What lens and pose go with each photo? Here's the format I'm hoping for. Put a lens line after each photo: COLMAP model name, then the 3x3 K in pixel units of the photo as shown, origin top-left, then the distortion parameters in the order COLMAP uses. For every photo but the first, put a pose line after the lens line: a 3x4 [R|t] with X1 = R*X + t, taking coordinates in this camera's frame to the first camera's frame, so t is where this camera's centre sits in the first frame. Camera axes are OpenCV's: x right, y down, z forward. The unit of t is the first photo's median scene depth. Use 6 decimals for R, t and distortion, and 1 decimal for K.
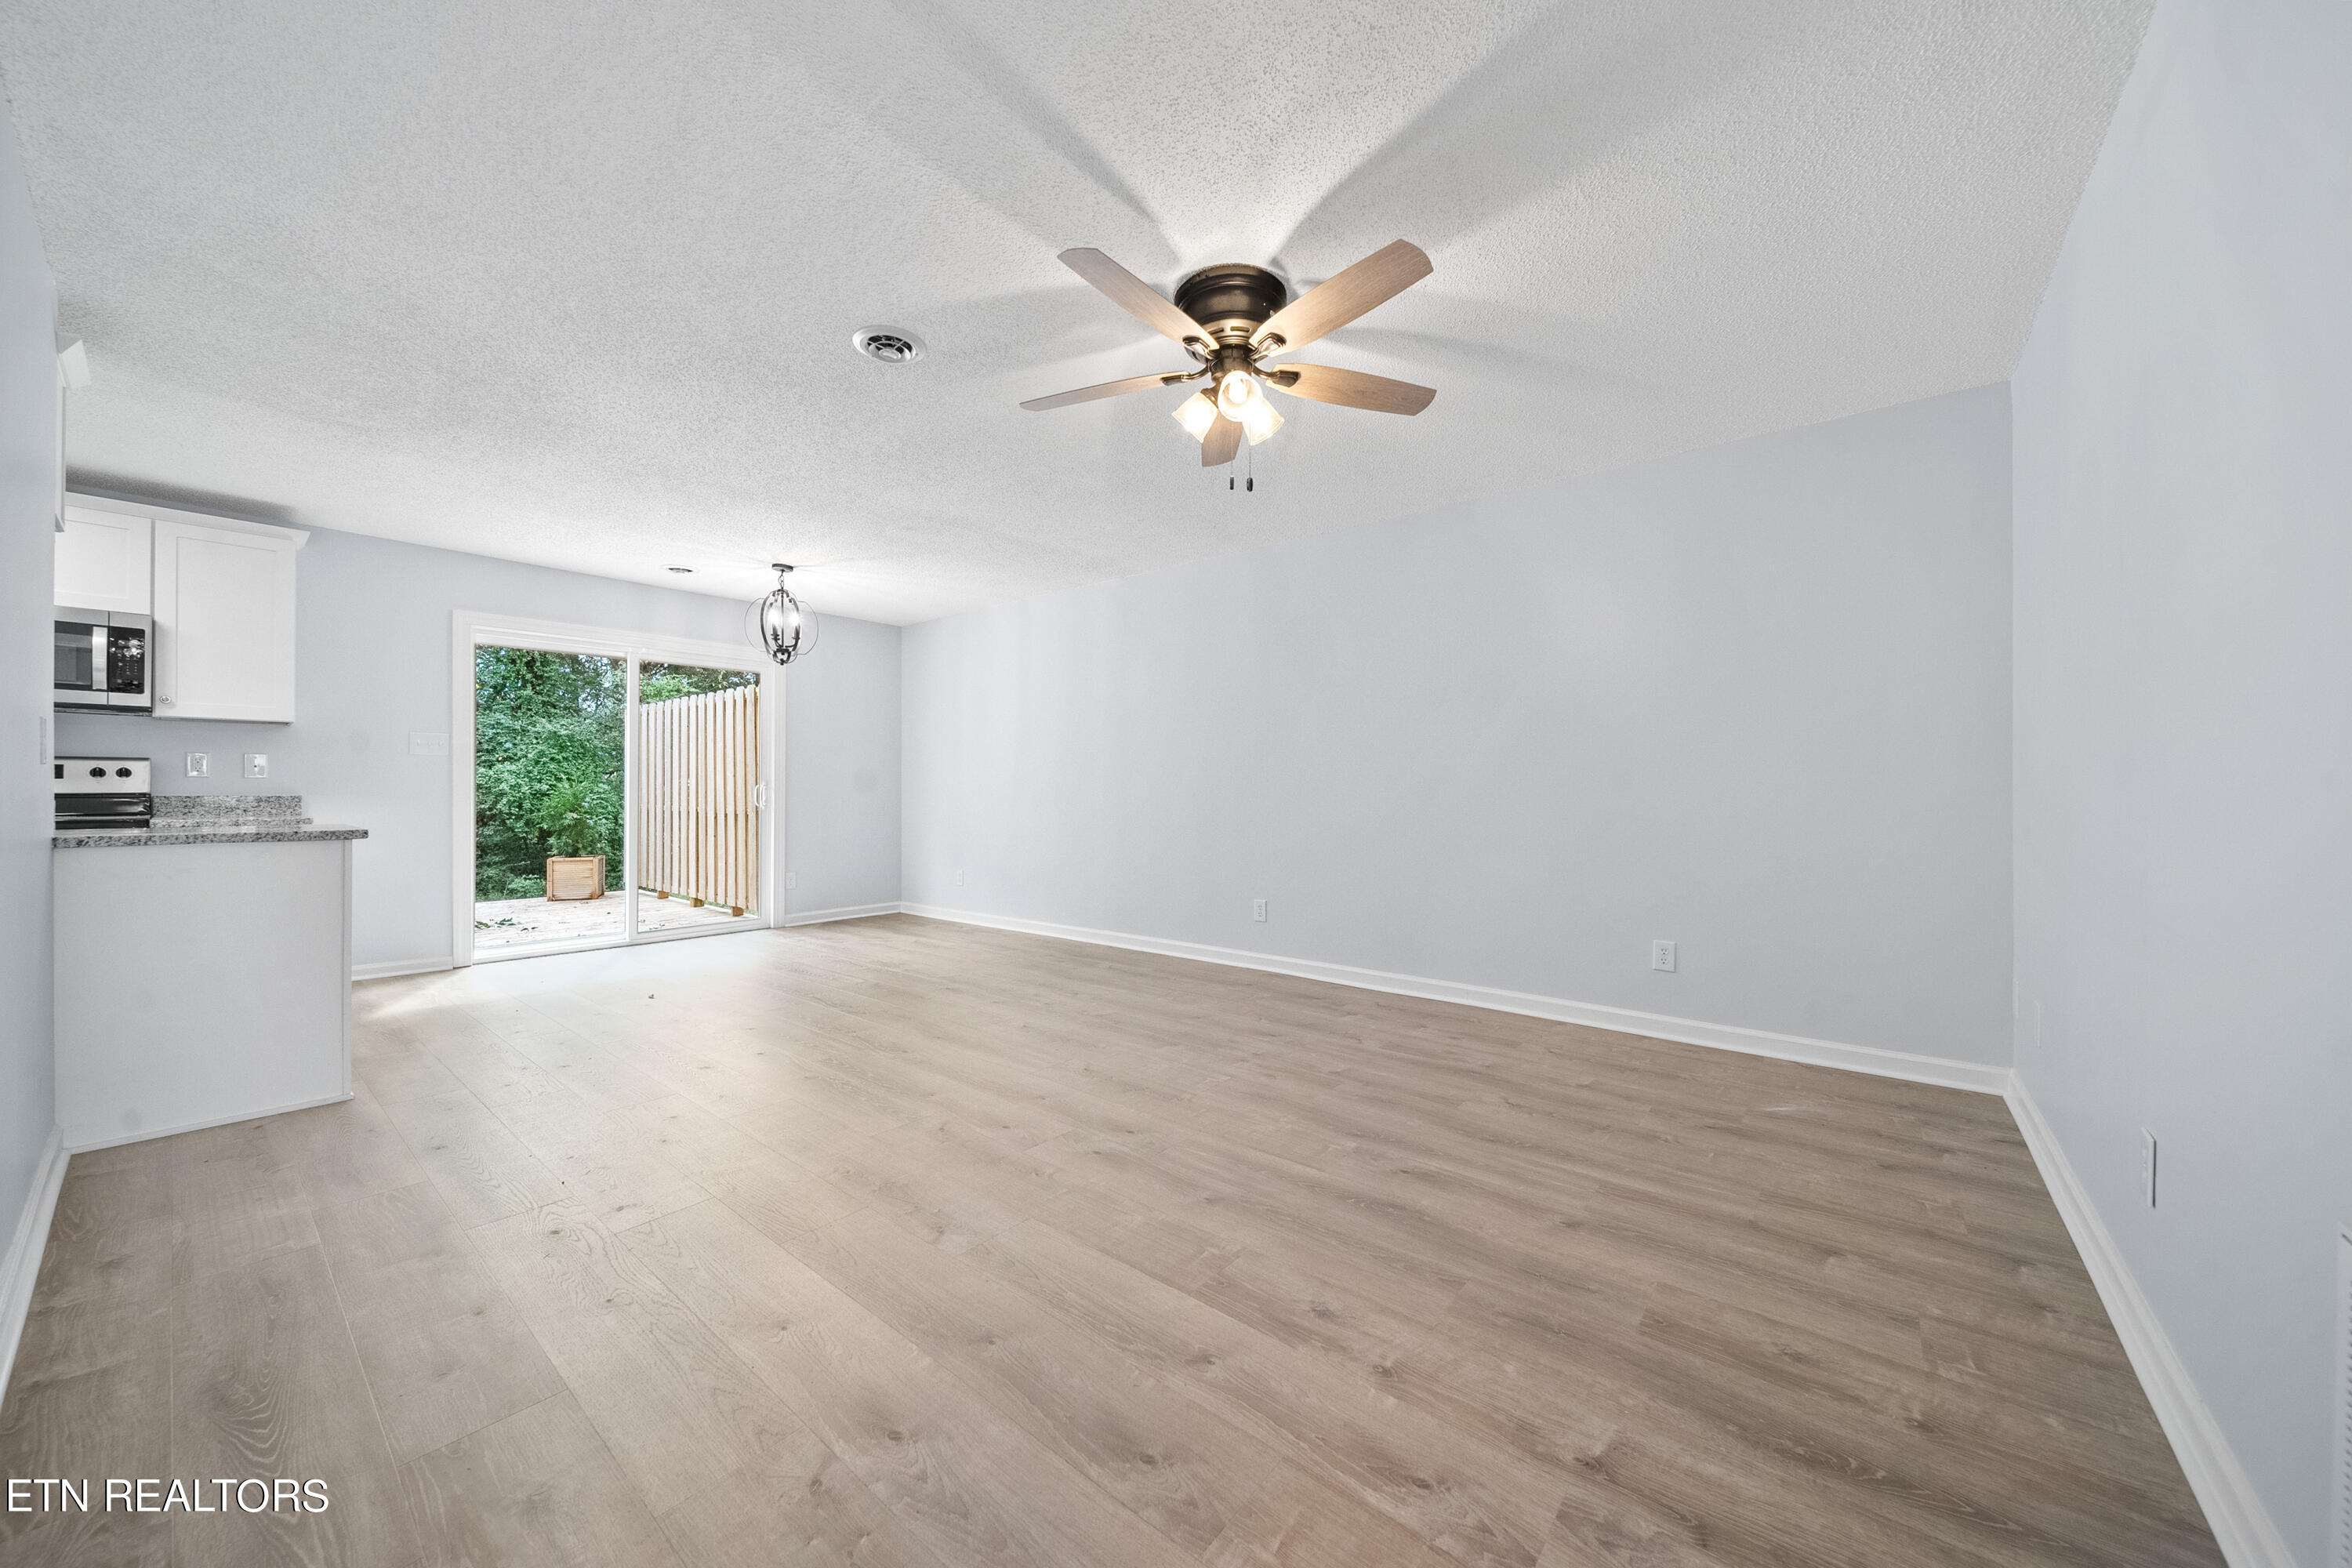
lens RADIAL K [[842.0, 0, 1173.5], [0, 842.0, 765.6], [0, 0, 1]] dist [-0.000484, -0.000626]
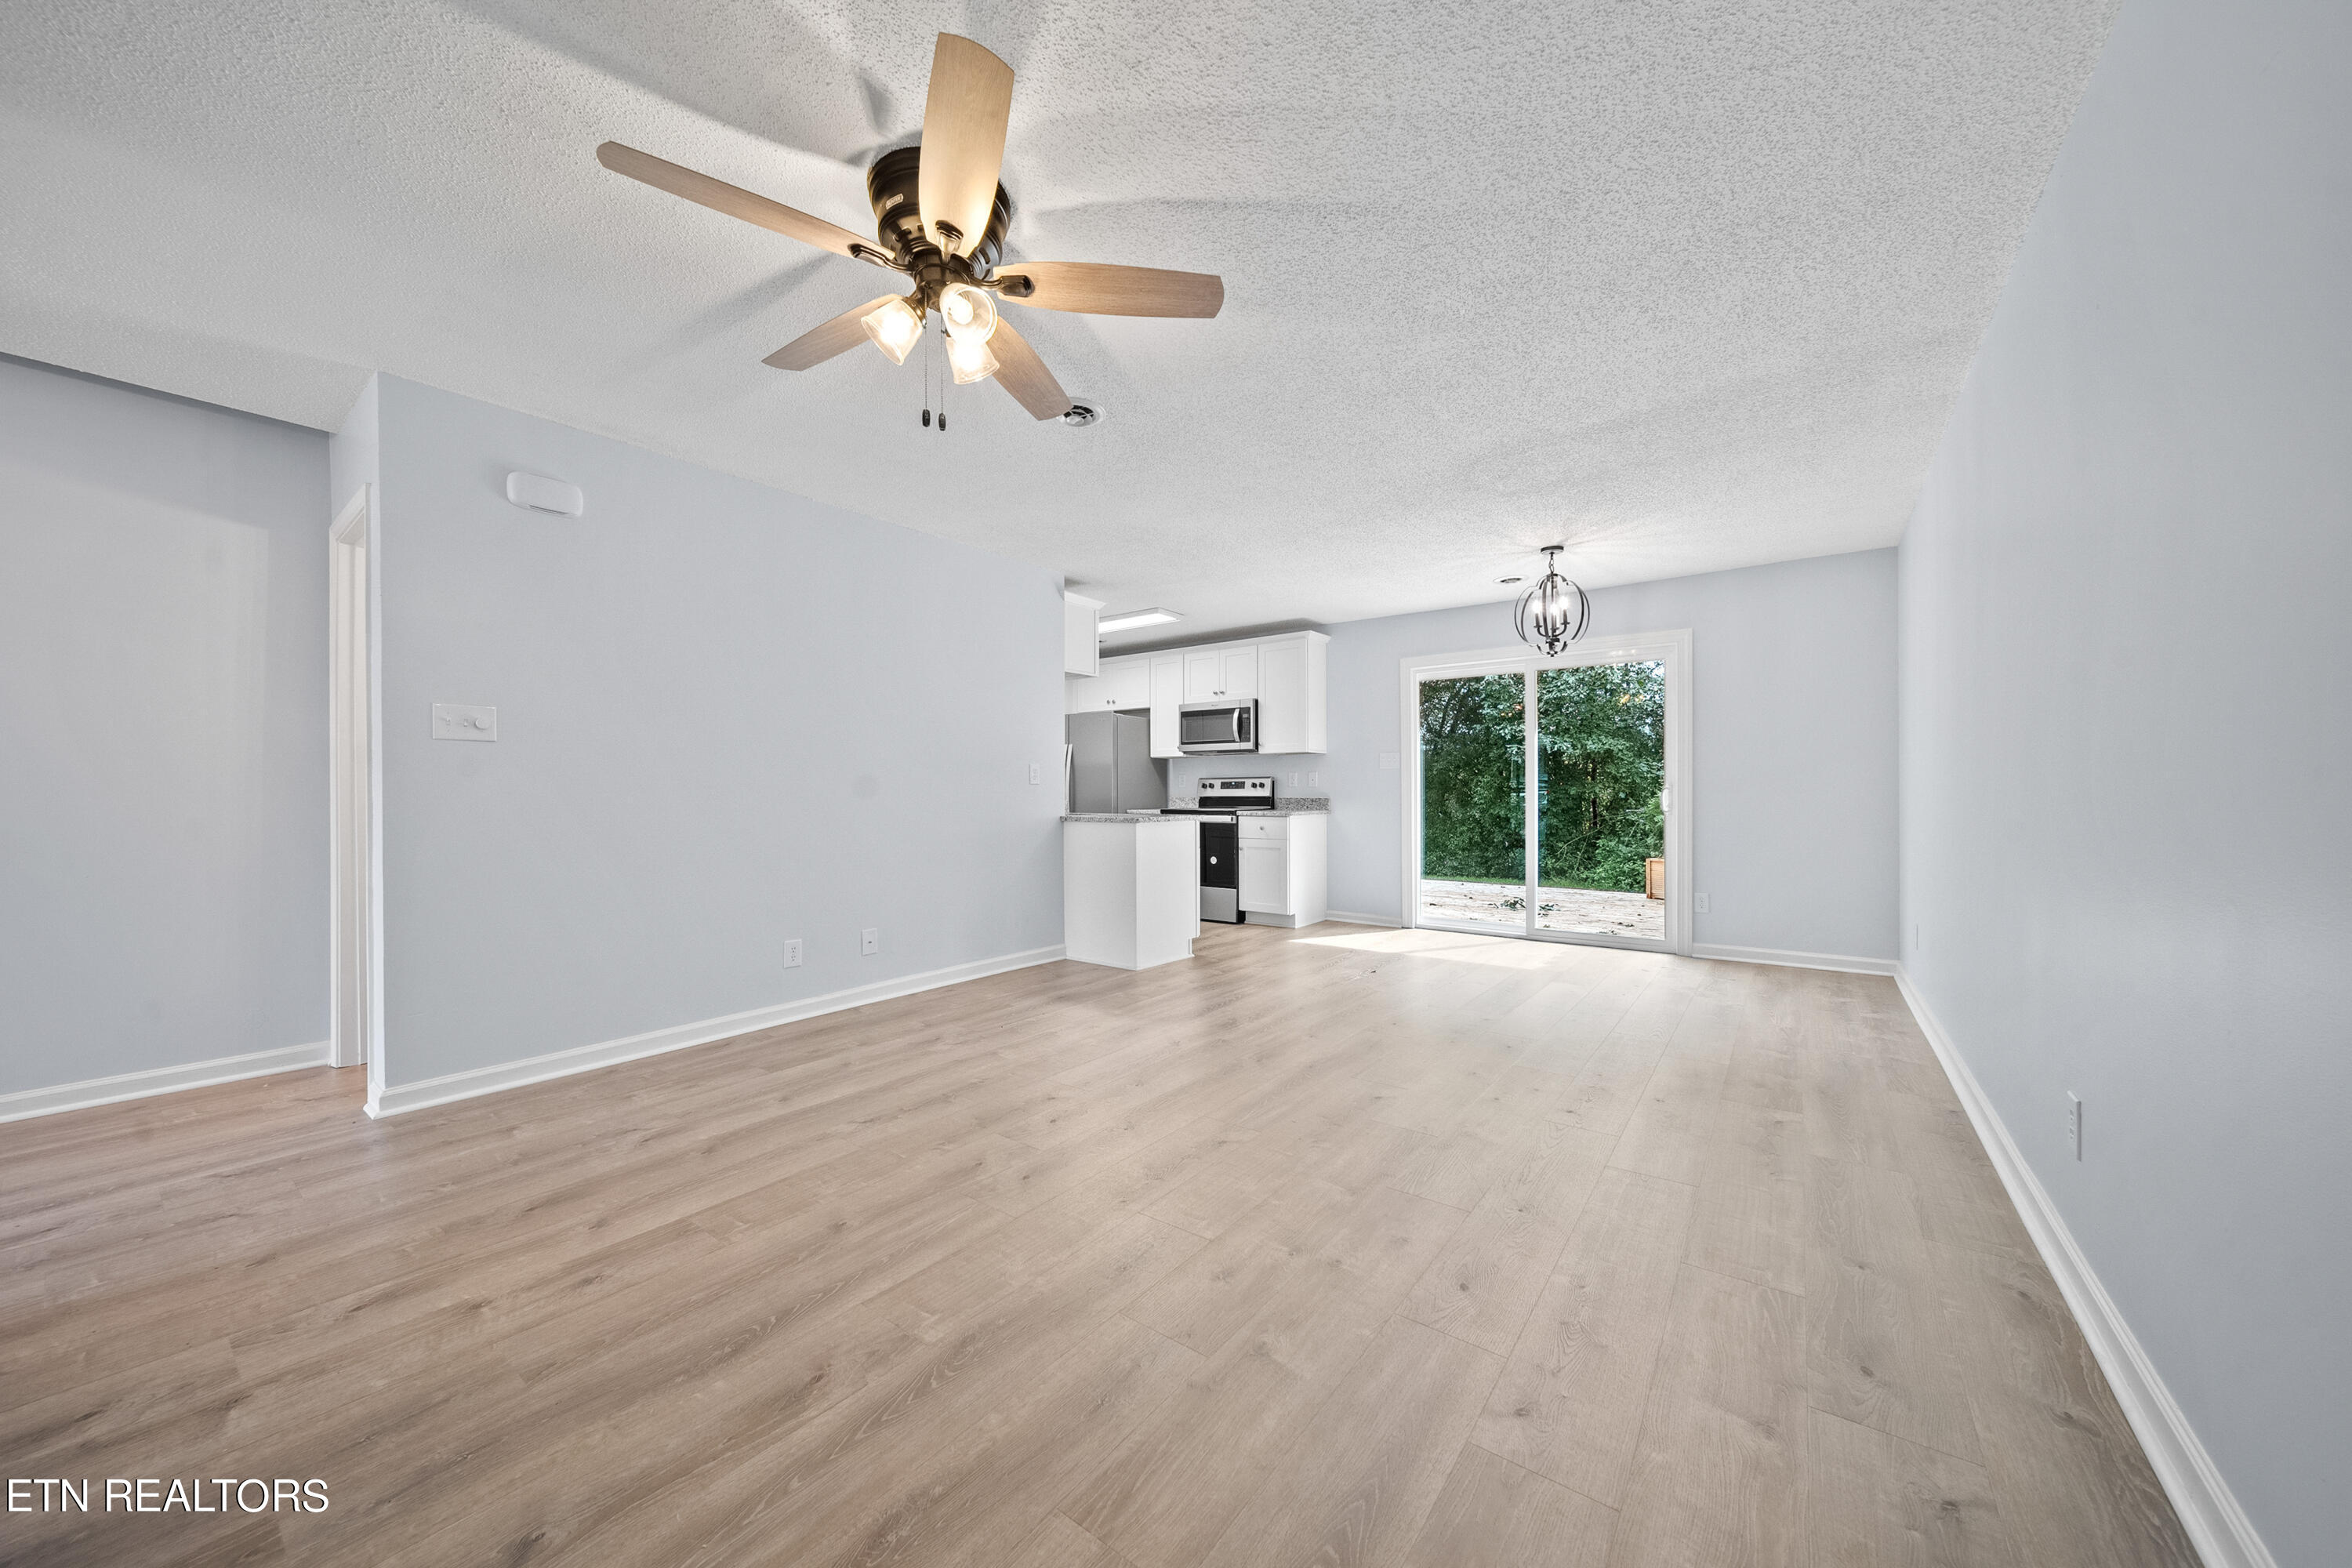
lens RADIAL K [[817.5, 0, 1171.5], [0, 817.5, 796.0], [0, 0, 1]] dist [0.000320, -0.001653]
pose [[0.046934, 0.003498, -0.998892, 0.890036], [0.031624, 0.999487, 0.004986, 0.028602], [0.998397, -0.031823, 0.046799, 1.210495]]
